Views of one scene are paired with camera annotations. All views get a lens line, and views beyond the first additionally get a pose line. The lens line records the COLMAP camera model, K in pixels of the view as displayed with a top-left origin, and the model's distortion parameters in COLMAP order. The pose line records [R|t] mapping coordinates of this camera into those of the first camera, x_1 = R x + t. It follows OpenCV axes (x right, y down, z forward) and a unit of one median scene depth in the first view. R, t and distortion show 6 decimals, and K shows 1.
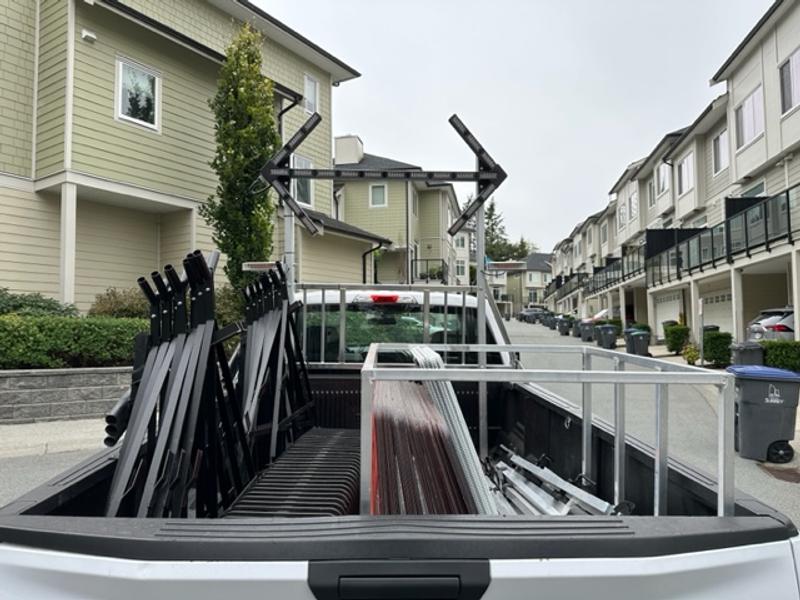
lens RADIAL K [[562.0, 0, 400.4], [0, 562.0, 346.4], [0, 0, 1]] dist [0.054041, -0.055677]
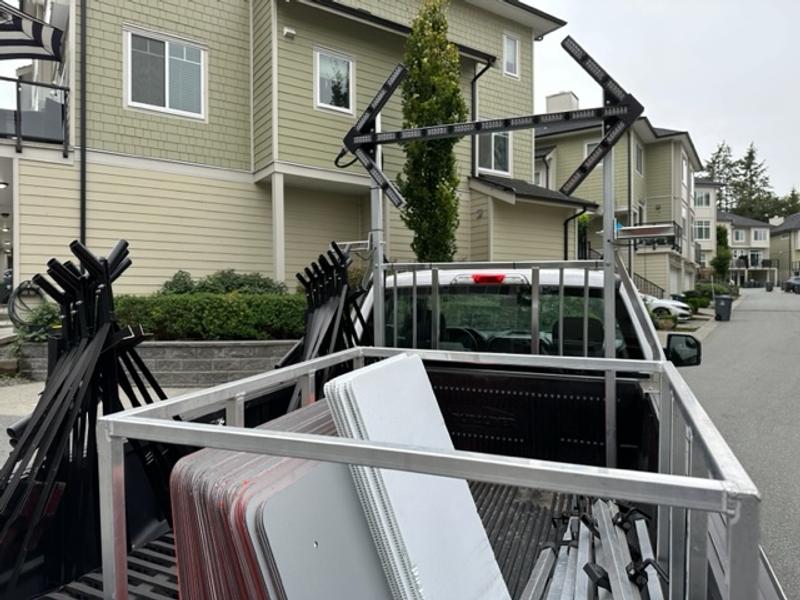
lens RADIAL K [[557.6, 0, 401.0], [0, 557.6, 326.6], [0, 0, 1]] dist [0.140752, -0.206559]
pose [[0.921014, 0.018502, -0.389090, 0.070821], [-0.011990, 0.999745, 0.019158, -0.011190], [0.389346, -0.012980, 0.921000, 0.072632]]
